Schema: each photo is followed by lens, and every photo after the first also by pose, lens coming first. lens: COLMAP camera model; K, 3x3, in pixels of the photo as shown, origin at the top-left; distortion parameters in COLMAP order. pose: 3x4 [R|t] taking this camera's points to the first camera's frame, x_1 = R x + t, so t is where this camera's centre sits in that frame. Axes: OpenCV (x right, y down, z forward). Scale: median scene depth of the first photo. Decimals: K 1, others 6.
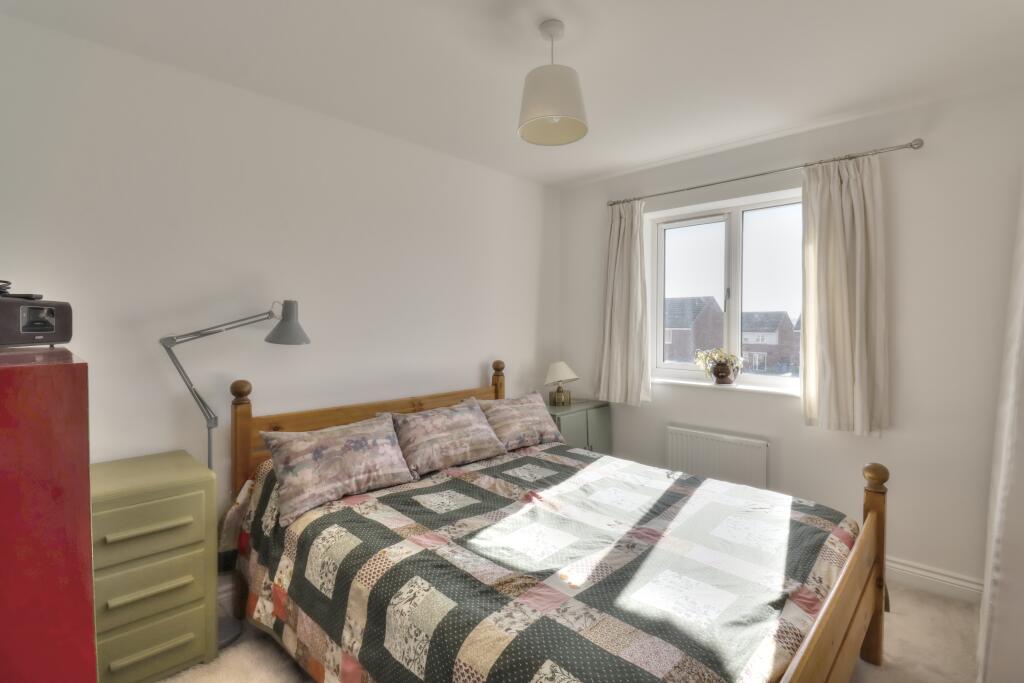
lens RADIAL K [[490.1, 0, 514.0], [0, 490.1, 334.3], [0, 0, 1]] dist [-0.000379, -0.000140]
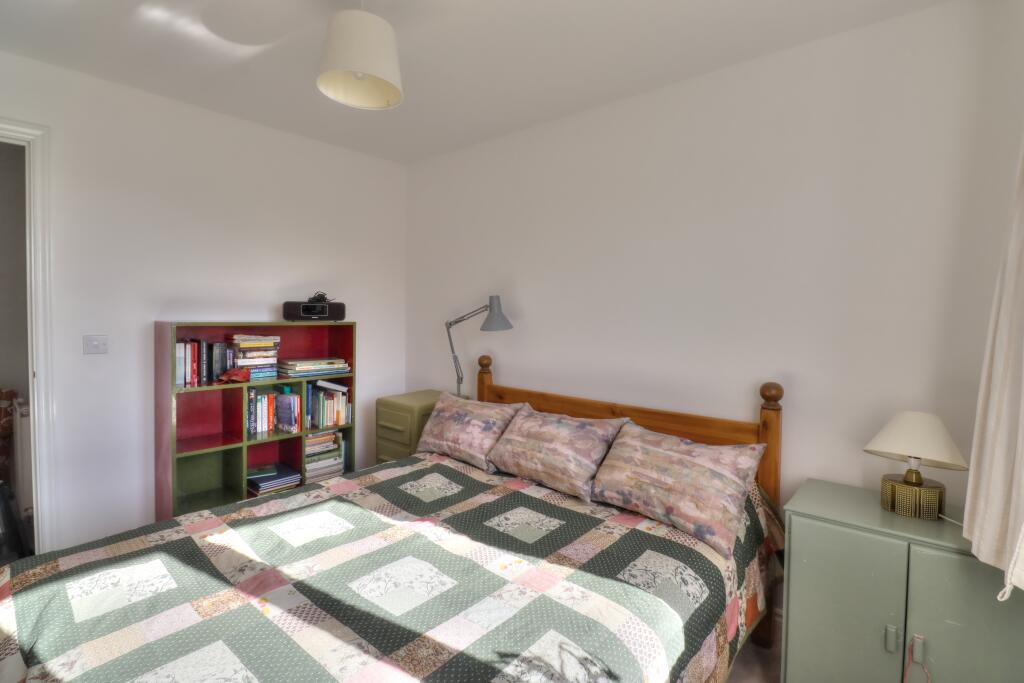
lens RADIAL K [[476.1, 0, 514.6], [0, 476.1, 325.0], [0, 0, 1]] dist [-0.002751, -0.000276]
pose [[0.043842, 0.025701, -0.998708, 0.759957], [-0.033772, 0.999136, 0.024230, -0.026267], [0.998468, 0.032666, 0.044672, 0.994125]]
